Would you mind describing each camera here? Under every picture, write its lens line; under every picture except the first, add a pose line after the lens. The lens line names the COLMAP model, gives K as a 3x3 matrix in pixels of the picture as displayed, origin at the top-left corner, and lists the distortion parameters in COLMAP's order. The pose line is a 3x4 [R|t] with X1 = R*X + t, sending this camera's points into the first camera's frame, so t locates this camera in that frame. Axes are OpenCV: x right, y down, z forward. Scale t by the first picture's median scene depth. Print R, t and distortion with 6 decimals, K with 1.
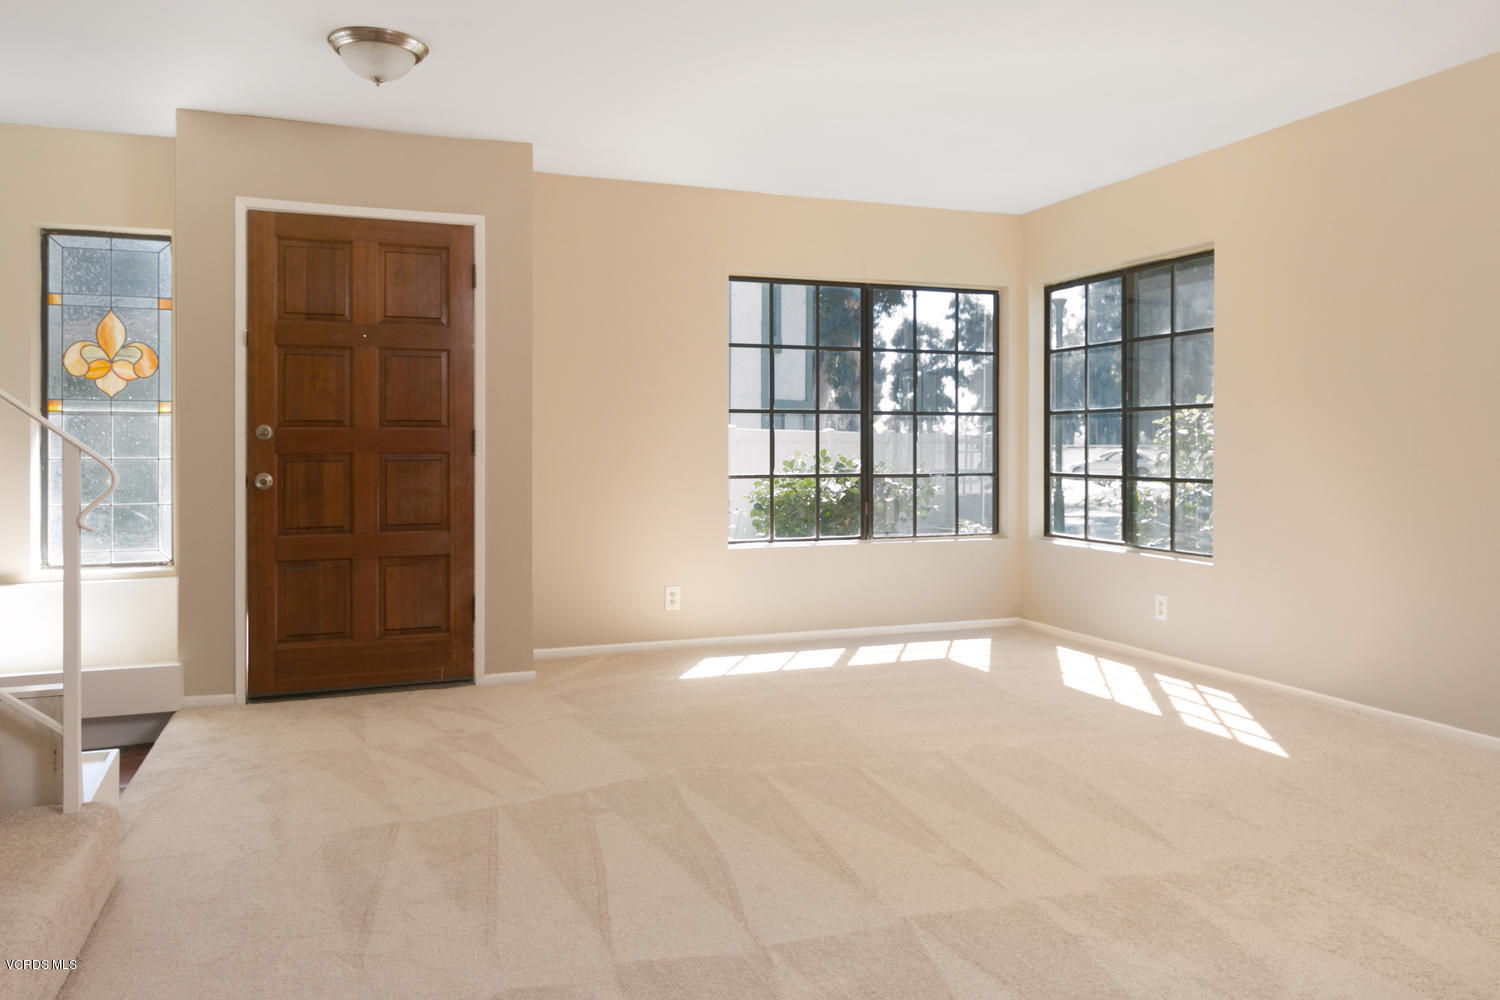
lens RADIAL K [[1091.2, 0, 748.3], [0, 1091.2, 448.3], [0, 0, 1]] dist [-0.002416, 0.000057]
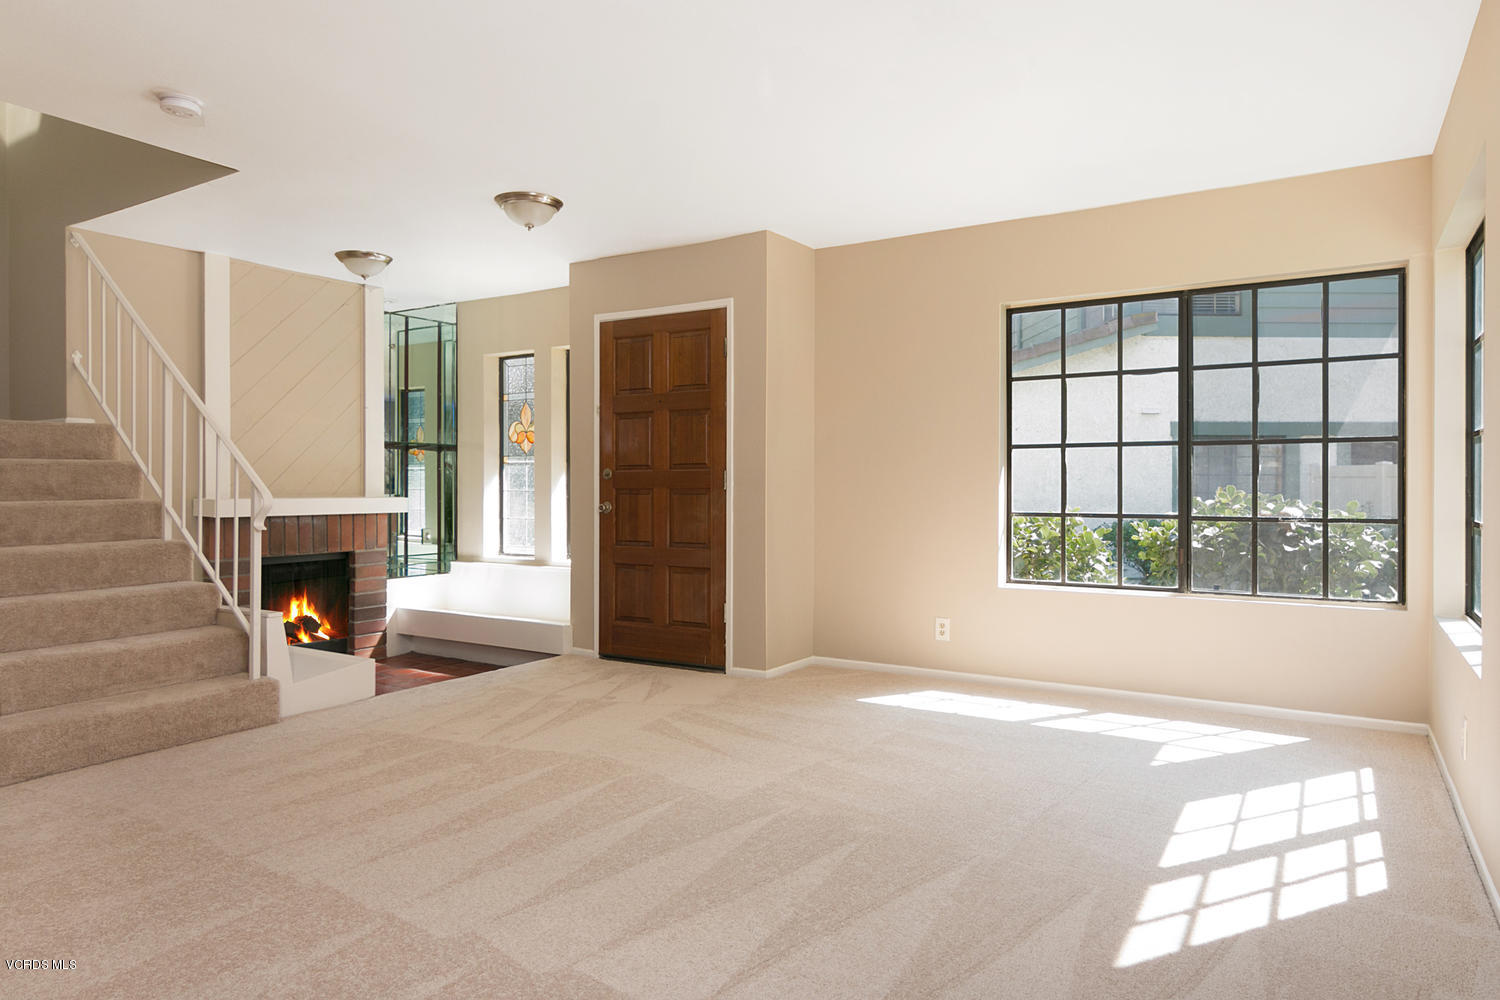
lens RADIAL K [[922.3, 0, 749.7], [0, 922.3, 482.5], [0, 0, 1]] dist [0.001414, 0.000319]
pose [[0.606265, -0.000580, -0.795262, 0.617066], [-0.000106, 1.000000, -0.000811, -0.001873], [0.795262, 0.000576, 0.606265, 0.384812]]
